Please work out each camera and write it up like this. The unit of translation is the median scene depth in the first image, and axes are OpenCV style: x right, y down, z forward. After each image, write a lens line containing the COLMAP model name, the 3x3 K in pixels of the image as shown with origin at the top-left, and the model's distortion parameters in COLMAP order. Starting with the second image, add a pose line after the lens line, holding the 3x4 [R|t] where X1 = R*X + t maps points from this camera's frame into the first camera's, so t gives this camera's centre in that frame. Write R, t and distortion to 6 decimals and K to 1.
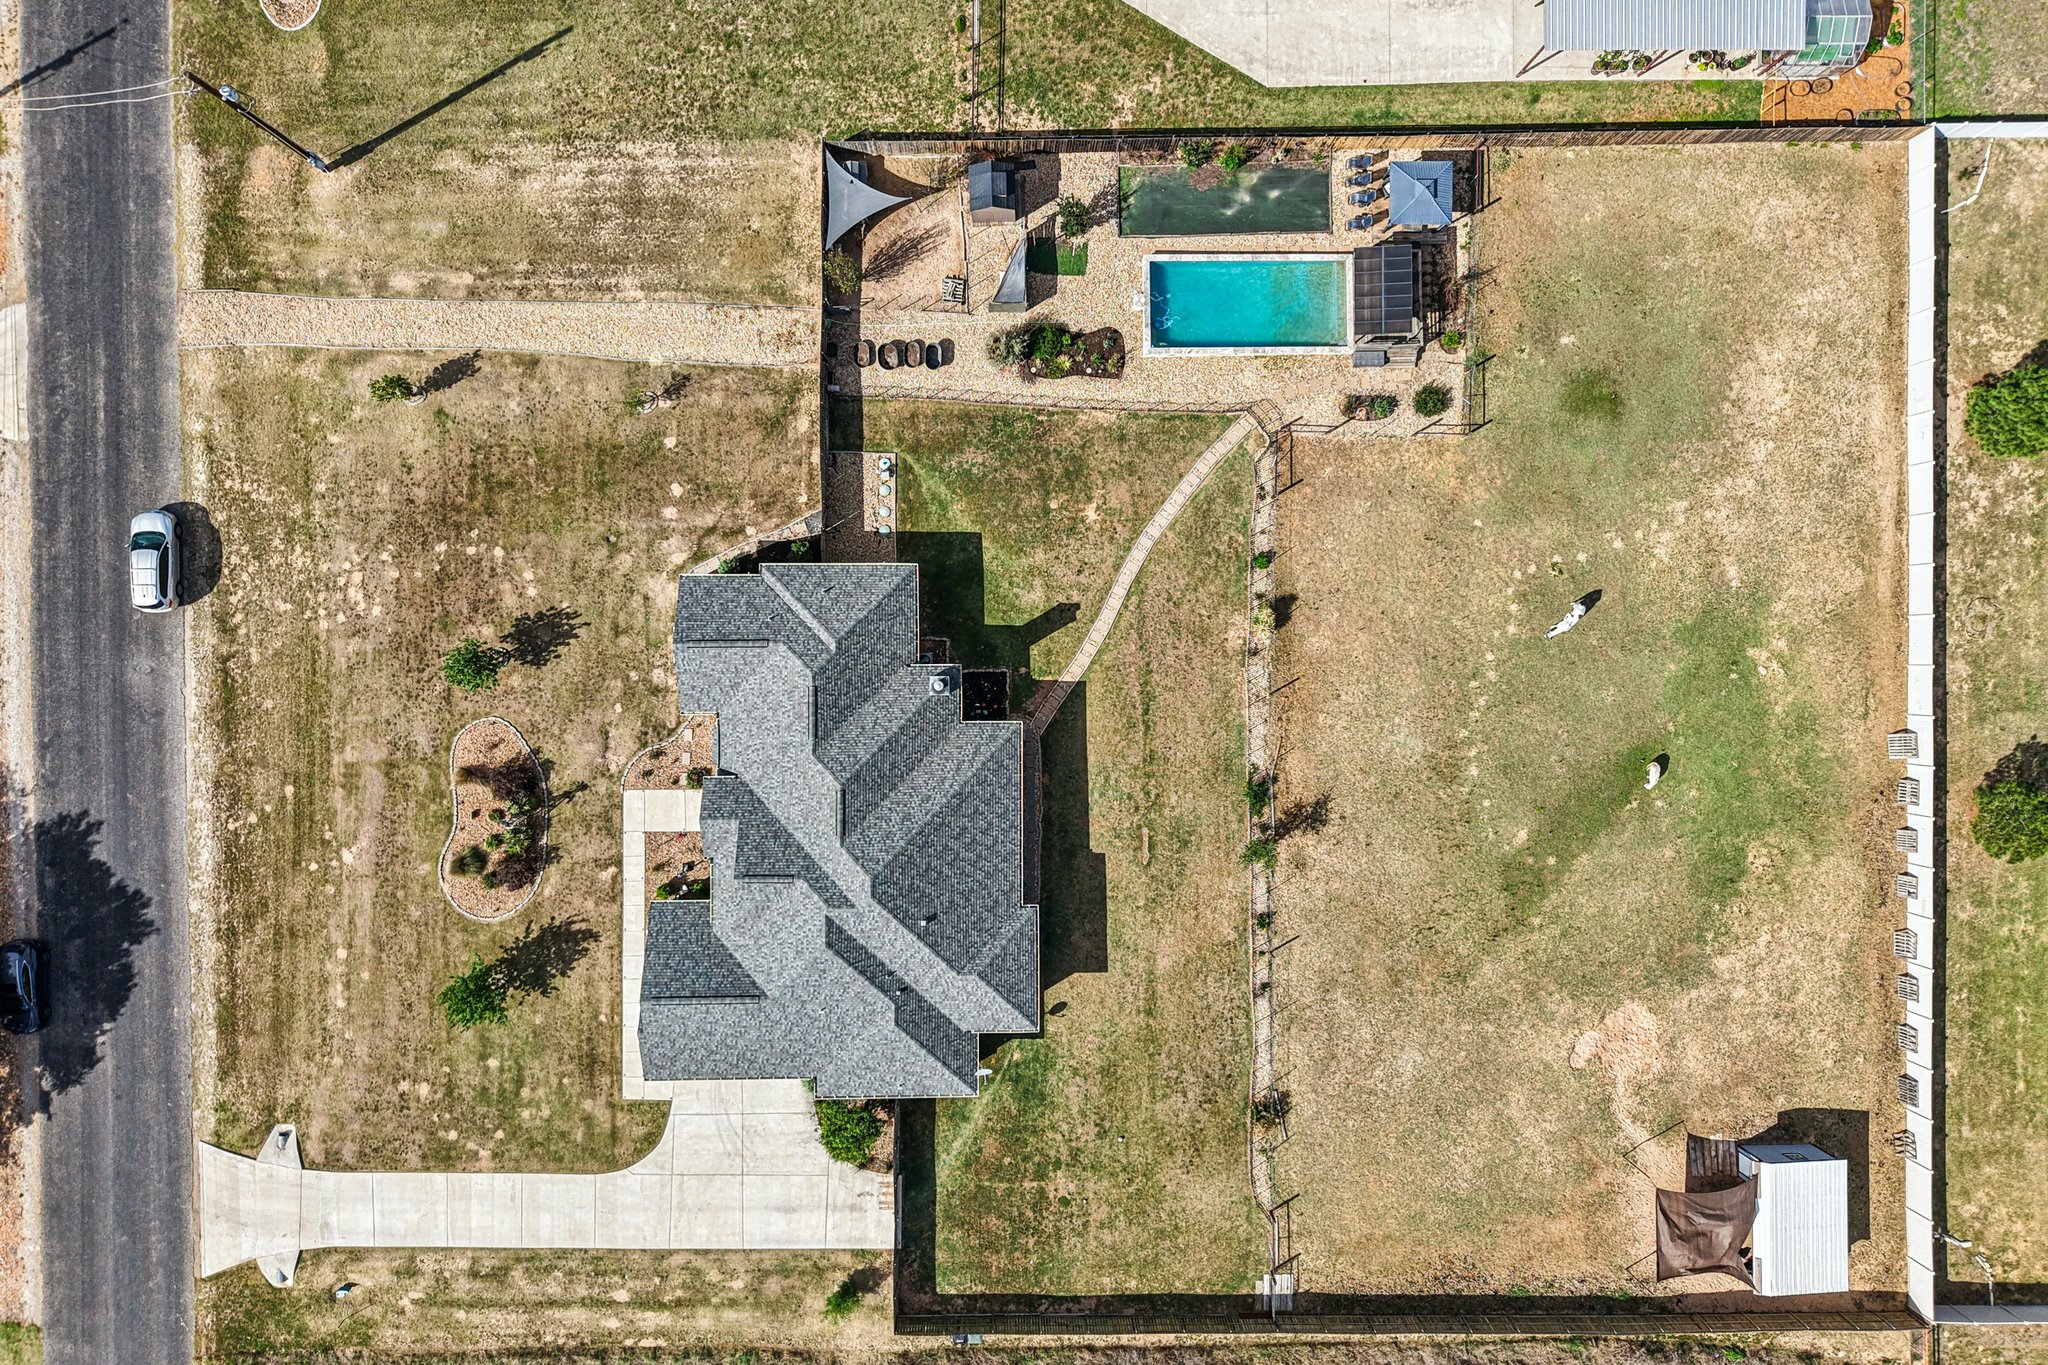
lens RADIAL K [[1386.4, 0, 1020.4], [0, 1386.4, 676.4], [0, 0, 1]] dist [0.027670, -0.027658]
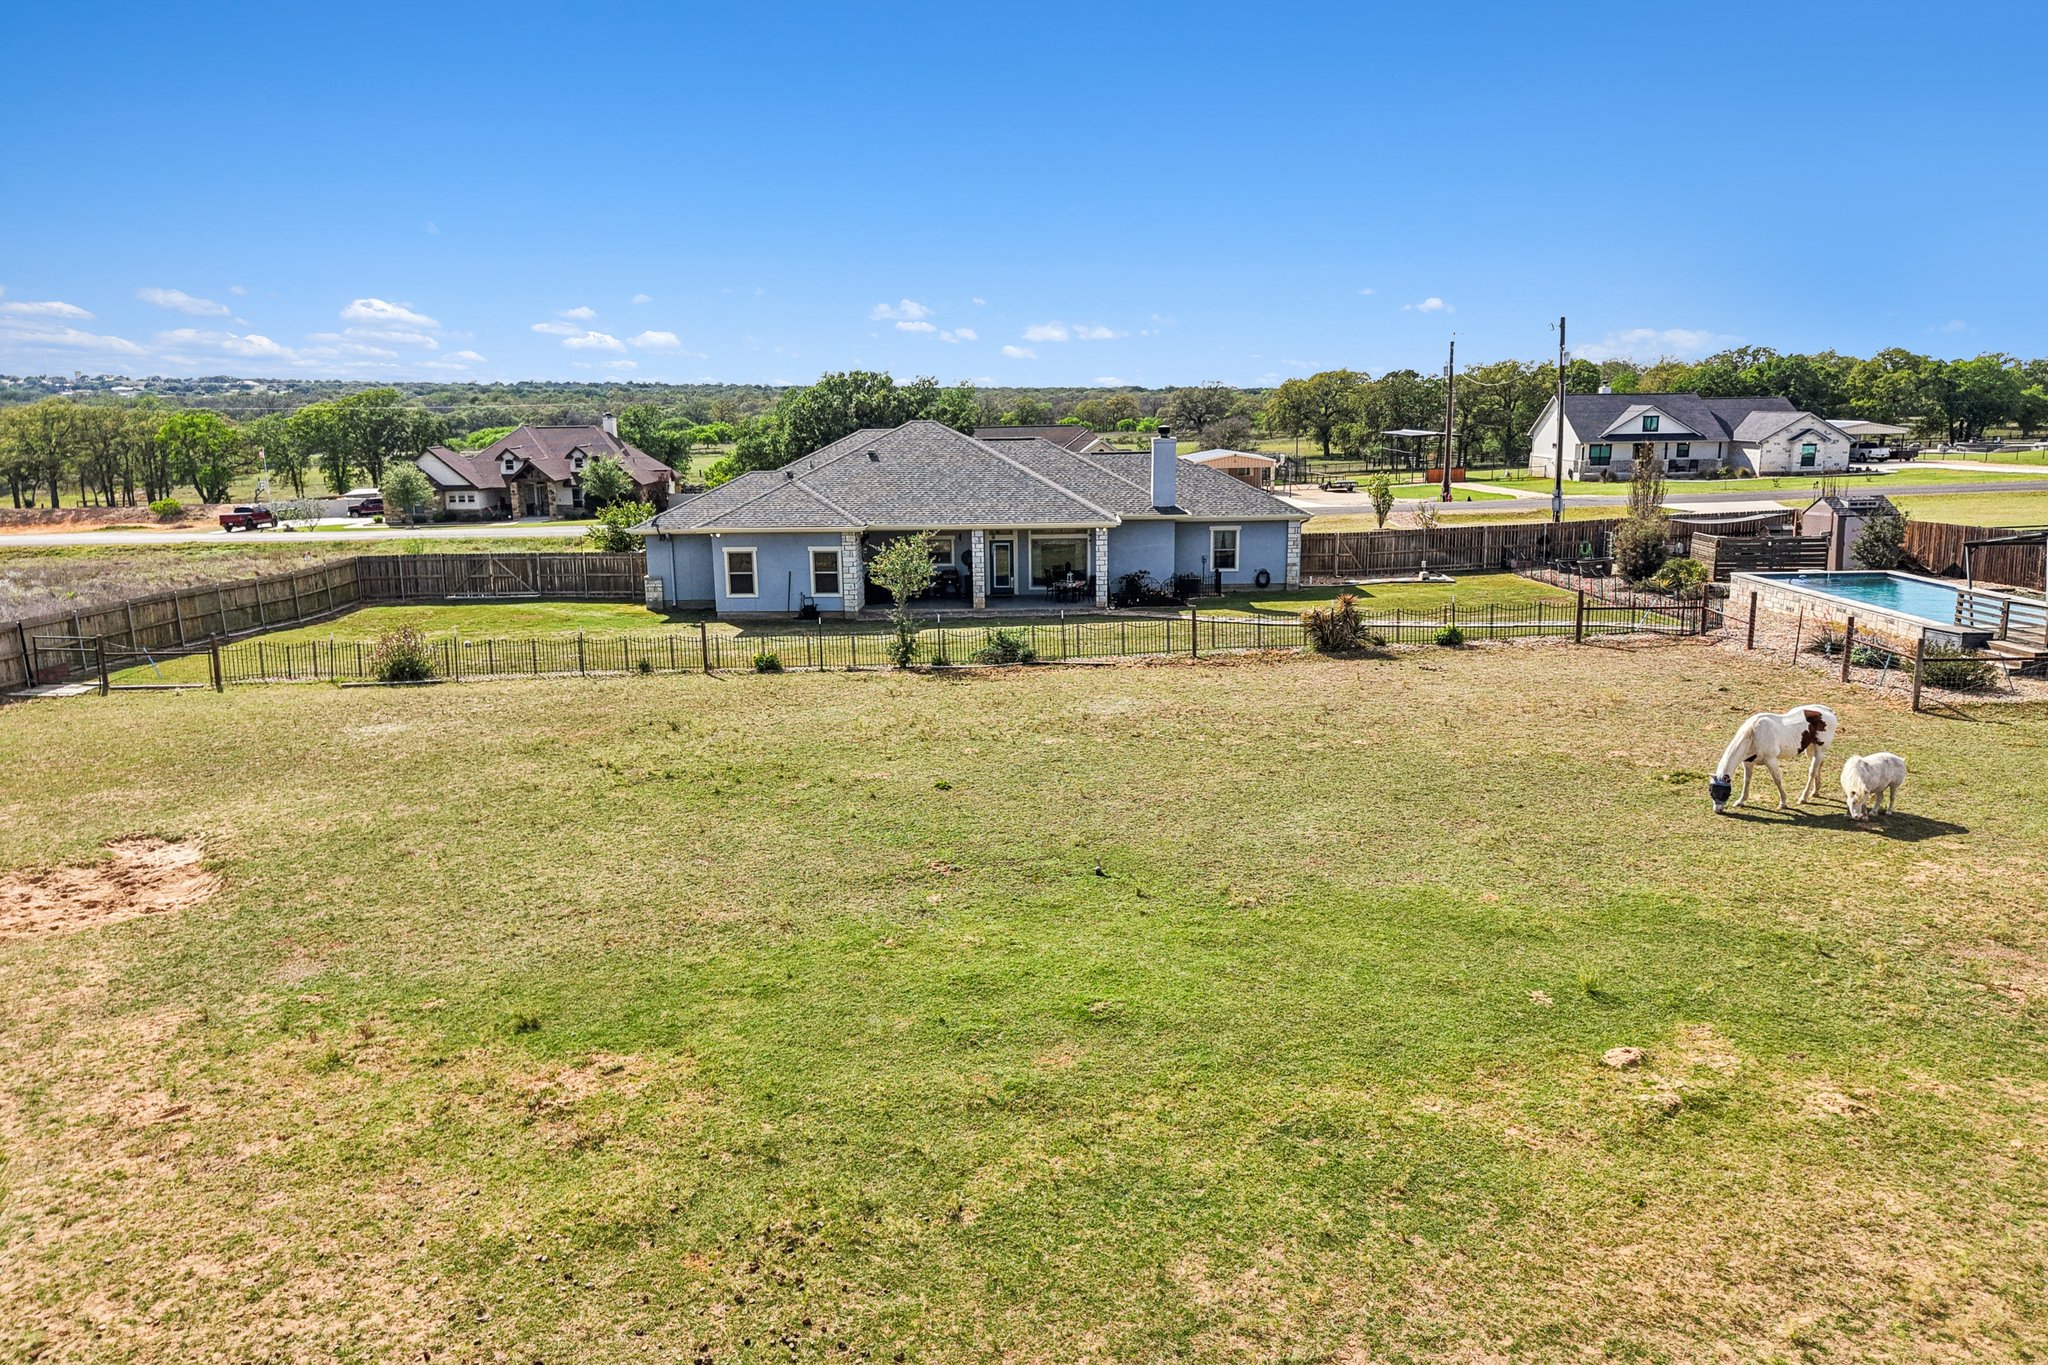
lens RADIAL K [[1386.4, 0, 1021.4], [0, 1386.4, 691.3], [0, 0, 1]] dist [0.027670, -0.027658]
pose [[-0.021780, 0.188892, -0.981756, 0.700185], [-0.999693, 0.007462, 0.023613, 0.069333], [0.011786, 0.981969, 0.188672, 0.914450]]
